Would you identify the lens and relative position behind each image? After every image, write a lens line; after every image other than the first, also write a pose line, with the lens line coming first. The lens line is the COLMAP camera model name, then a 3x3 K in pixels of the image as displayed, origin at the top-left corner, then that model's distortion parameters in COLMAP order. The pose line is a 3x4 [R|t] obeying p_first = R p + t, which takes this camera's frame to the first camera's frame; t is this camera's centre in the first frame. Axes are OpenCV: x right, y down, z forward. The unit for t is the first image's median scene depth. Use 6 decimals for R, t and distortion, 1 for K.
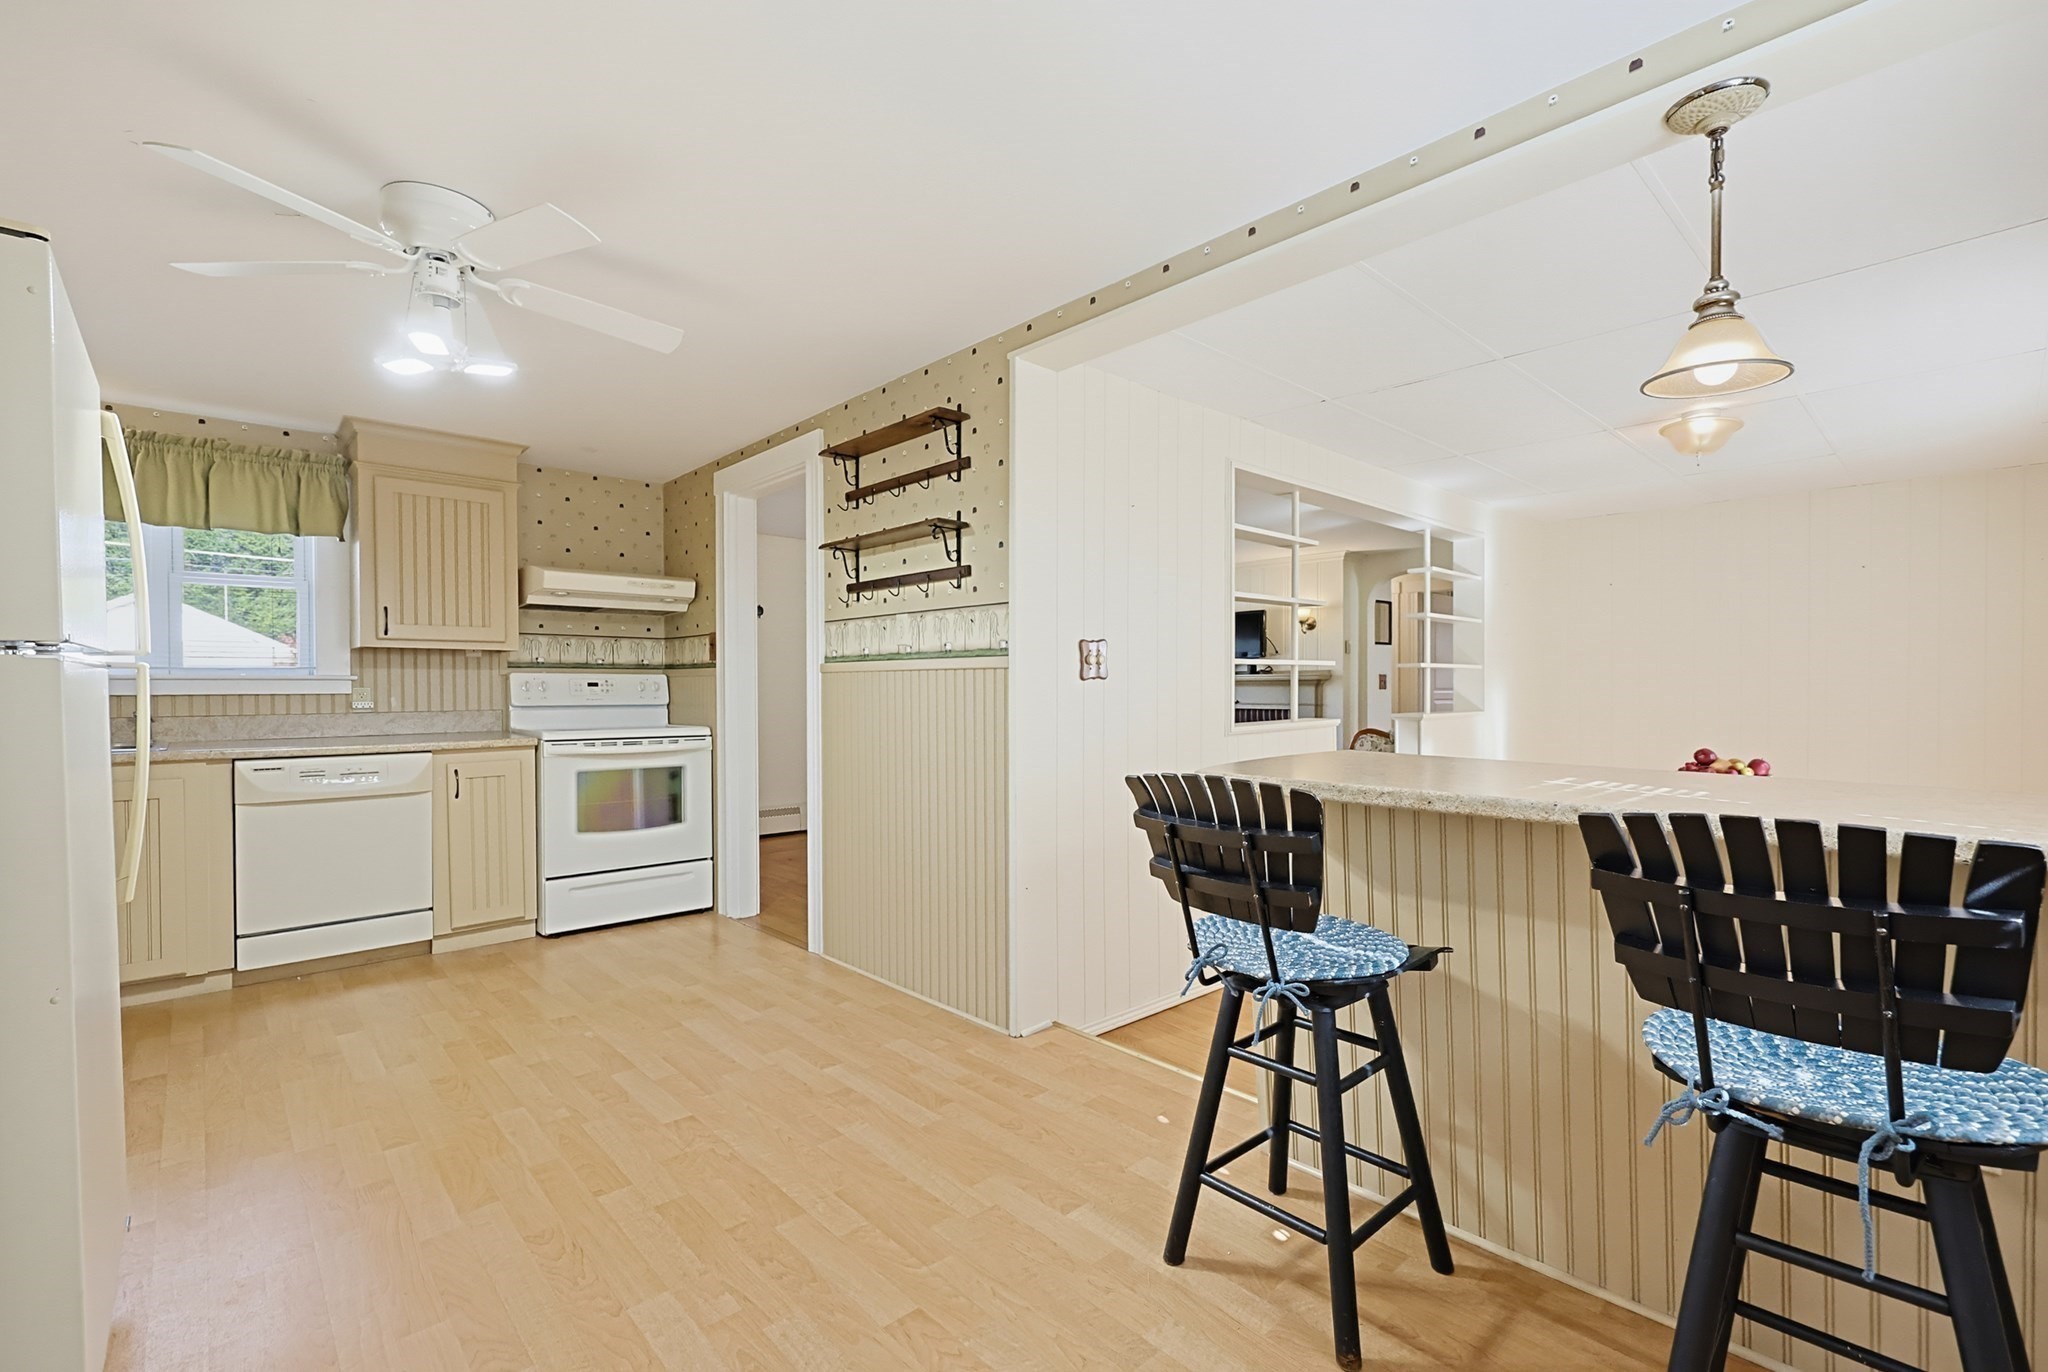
lens RADIAL K [[915.2, 0, 1022.5], [0, 915.2, 695.1], [0, 0, 1]] dist [0.000557, 0.000147]
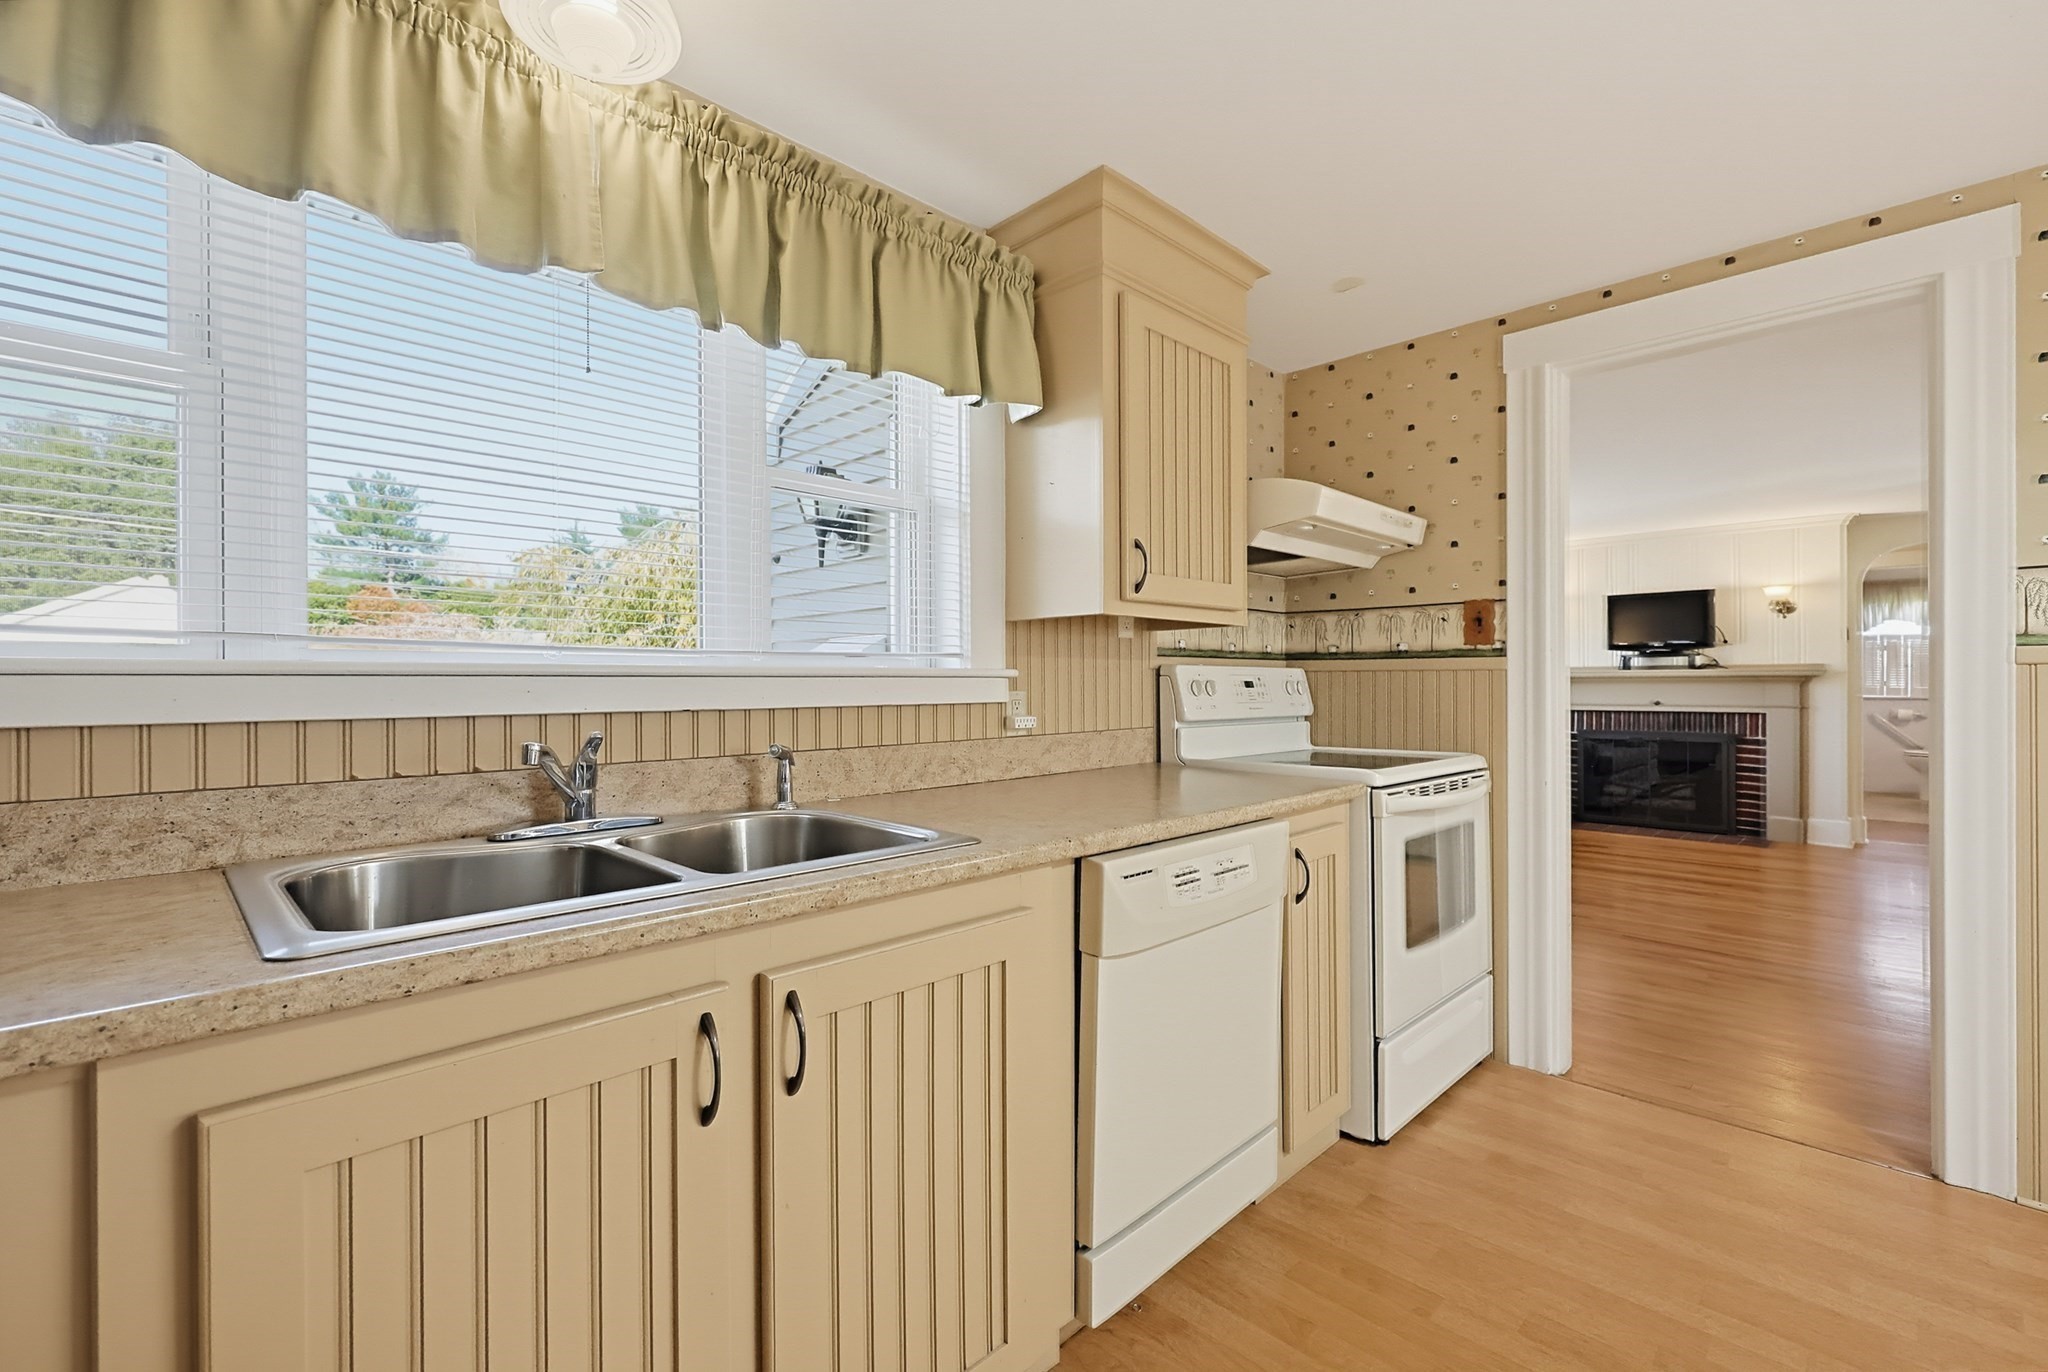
lens RADIAL K [[893.7, 0, 1053.6], [0, 893.7, 676.1], [0, 0, 1]] dist [-0.000937, 0.000169]
pose [[0.999717, 0.002103, 0.023687, -0.755747], [-0.001815, 0.999924, -0.012185, -0.011220], [-0.023711, 0.012138, 0.999645, 0.485254]]
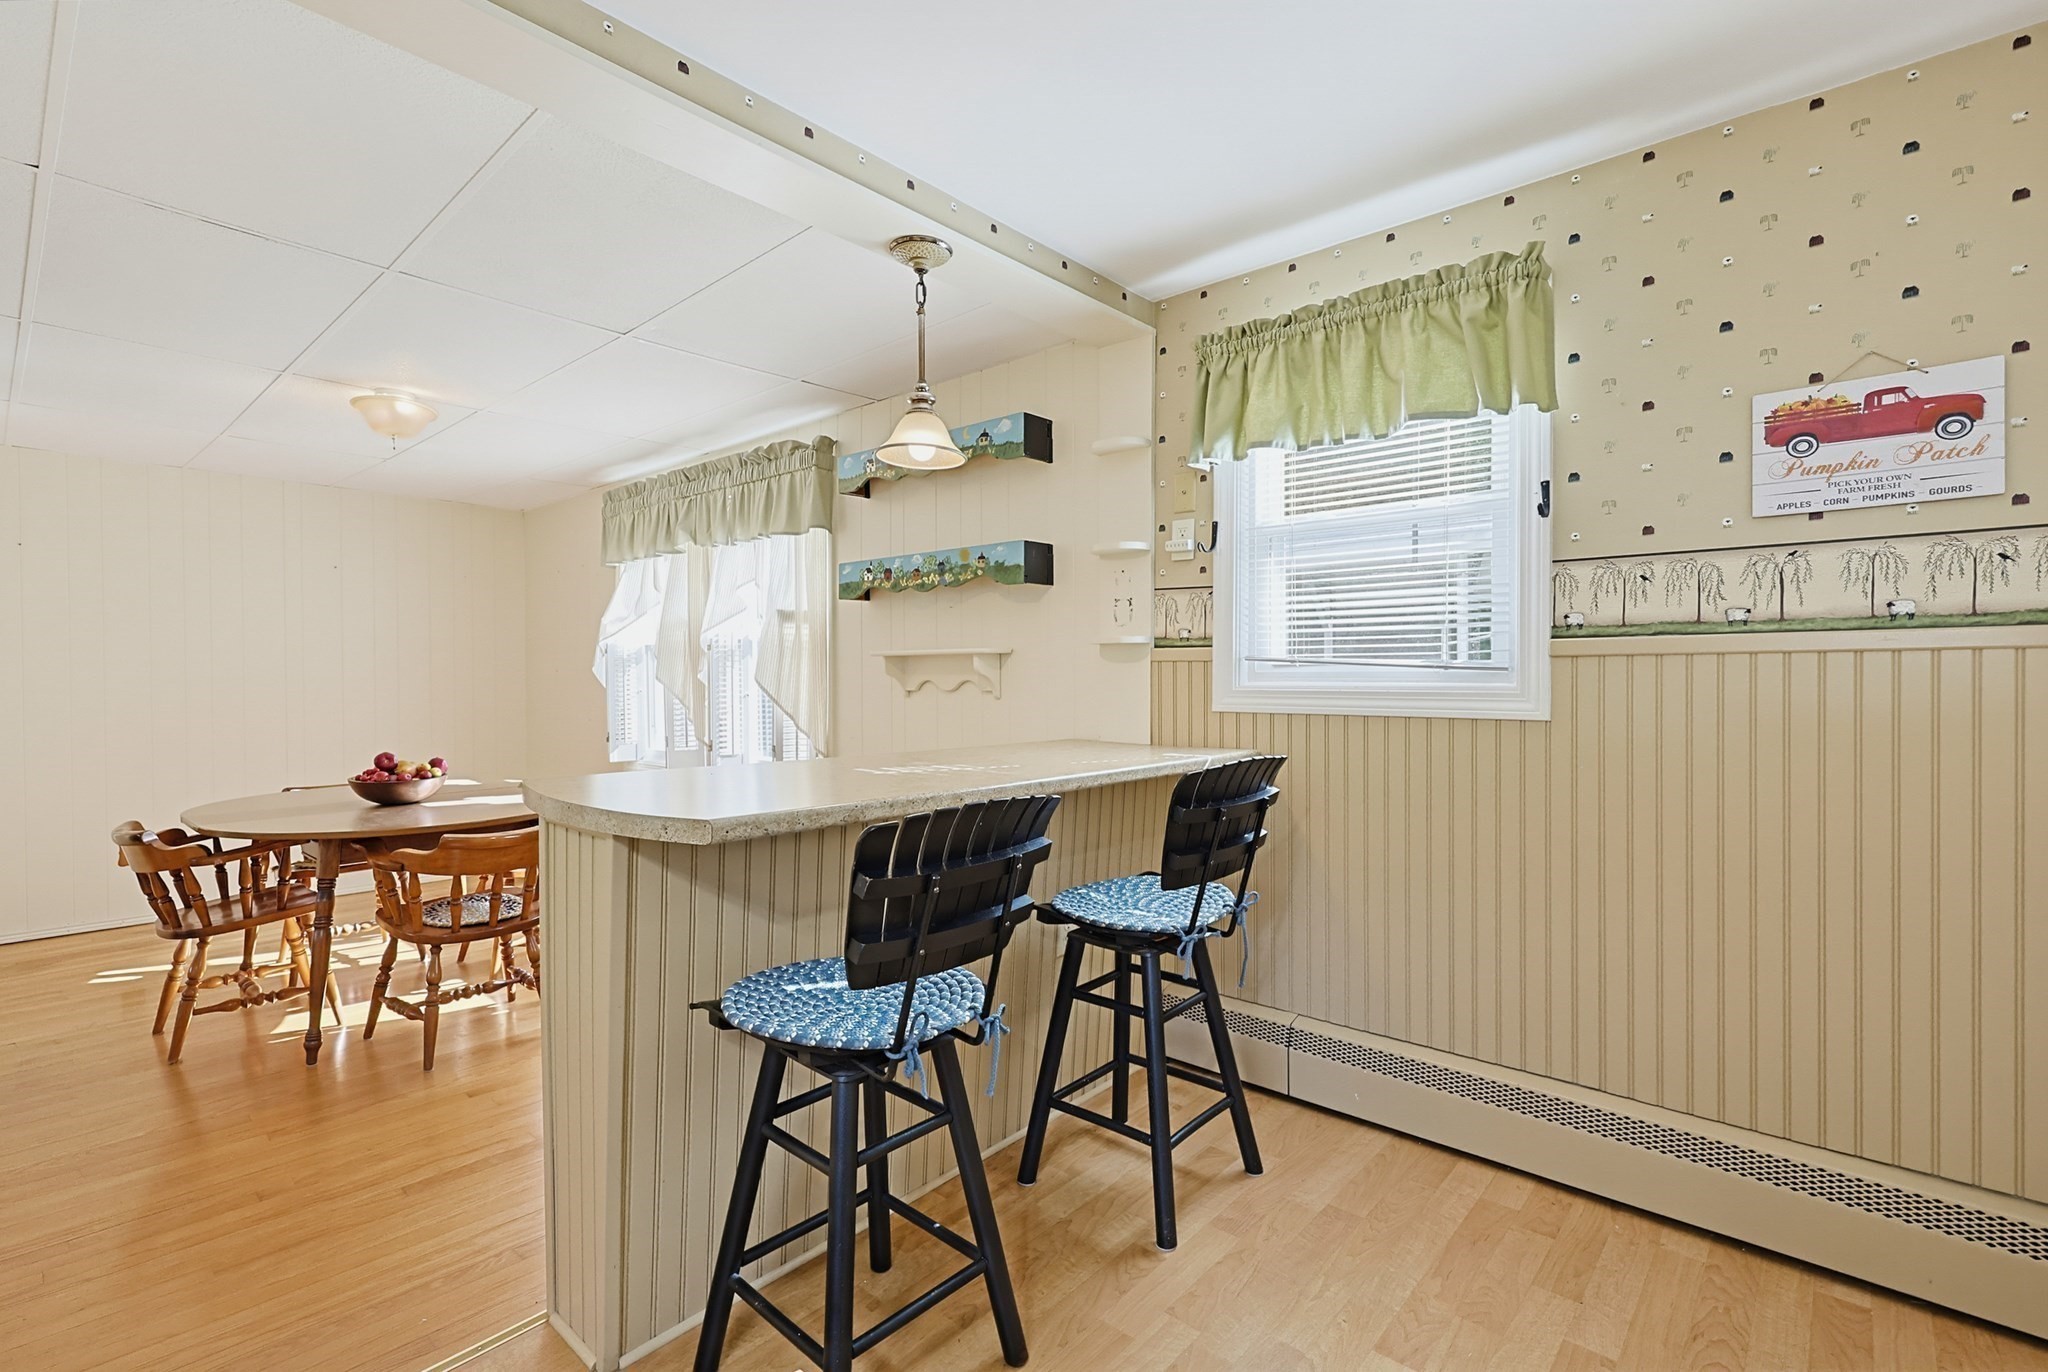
lens RADIAL K [[915.2, 0, 1022.5], [0, 915.2, 695.1], [0, 0, 1]] dist [0.000557, 0.000147]
pose [[-0.112187, -0.016240, 0.993554, -0.257770], [0.010960, 0.999785, 0.017579, -0.010320], [-0.993627, 0.012862, -0.111985, 0.453971]]
